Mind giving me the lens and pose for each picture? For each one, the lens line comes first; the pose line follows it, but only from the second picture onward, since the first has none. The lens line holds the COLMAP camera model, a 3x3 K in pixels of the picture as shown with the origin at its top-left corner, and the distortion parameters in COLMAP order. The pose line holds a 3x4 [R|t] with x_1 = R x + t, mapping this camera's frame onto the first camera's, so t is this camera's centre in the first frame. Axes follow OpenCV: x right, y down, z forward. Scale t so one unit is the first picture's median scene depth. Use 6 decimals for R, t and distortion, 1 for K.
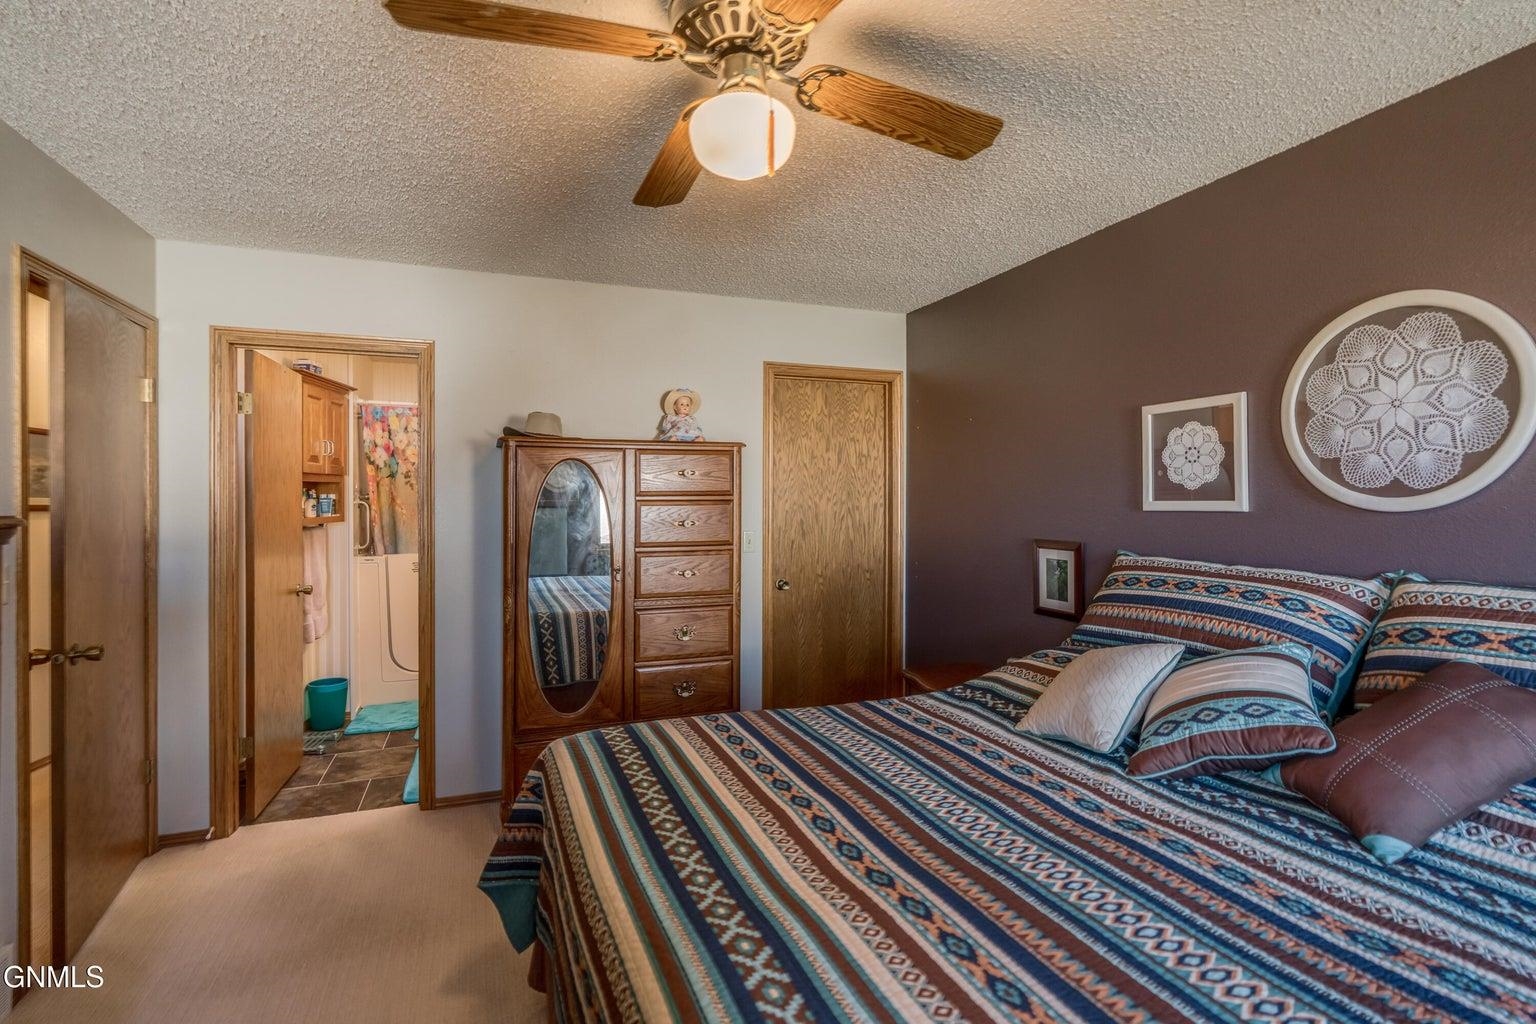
lens RADIAL K [[710.4, 0, 768.9], [0, 710.4, 507.7], [0, 0, 1]] dist [0.000070, 0.000851]
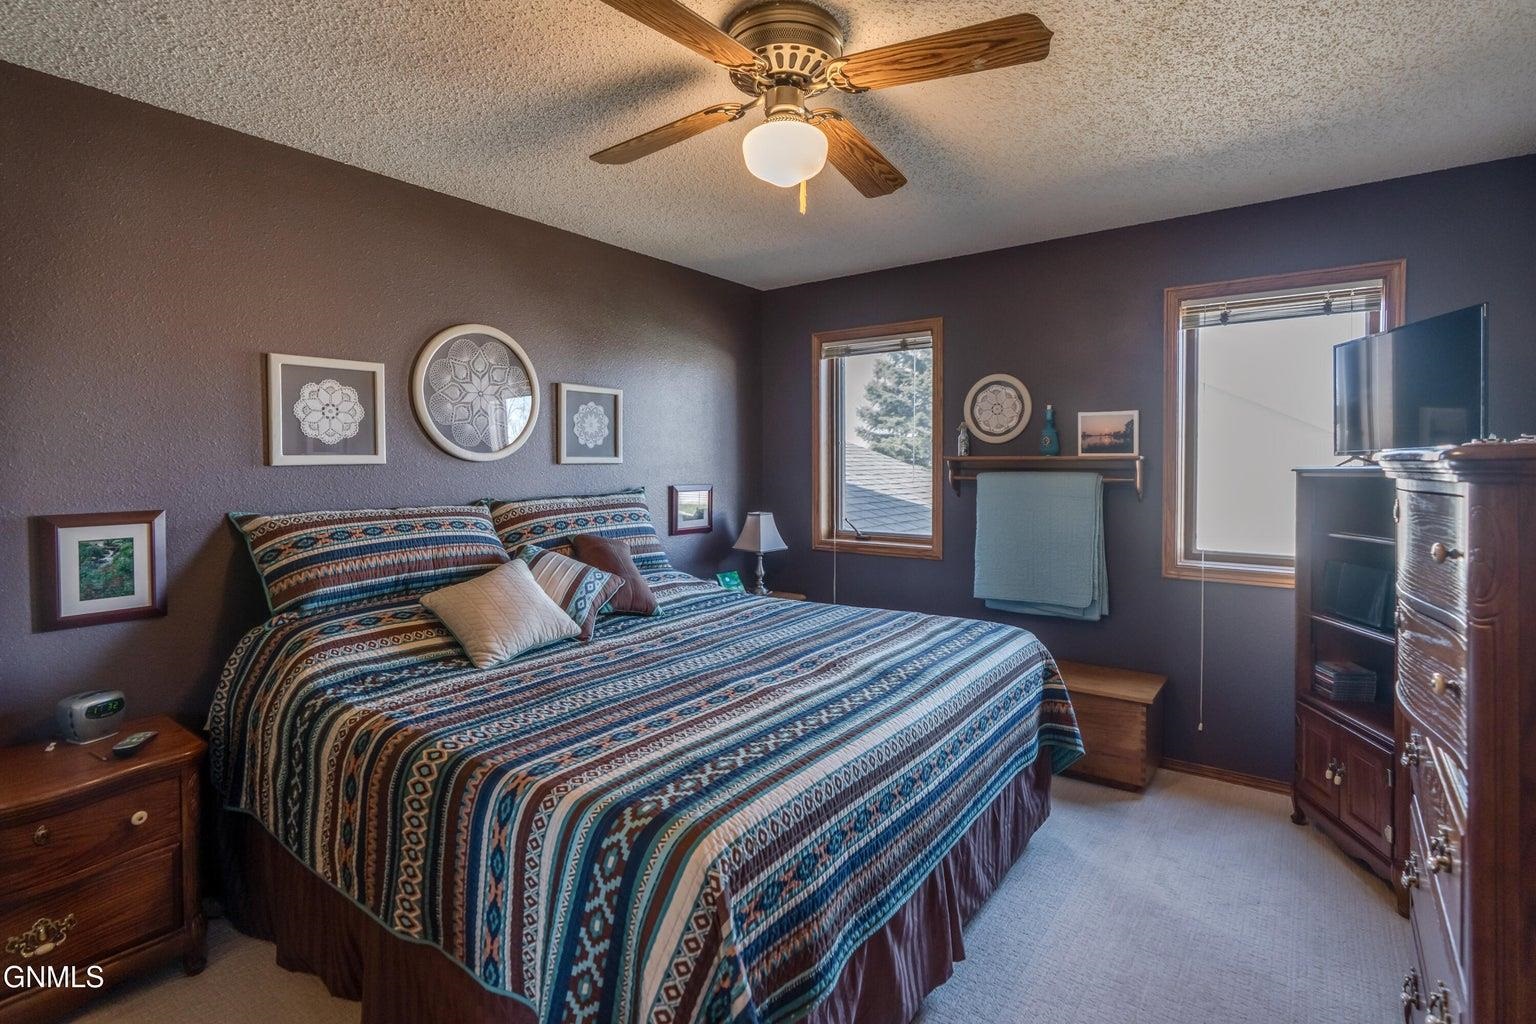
lens RADIAL K [[710.4, 0, 768.9], [0, 710.4, 507.7], [0, 0, 1]] dist [0.000070, 0.000851]
pose [[-0.499368, -0.060880, 0.864248, -0.668077], [0.011190, 0.996992, 0.076696, -0.005507], [-0.866318, 0.047970, -0.497185, 0.991552]]
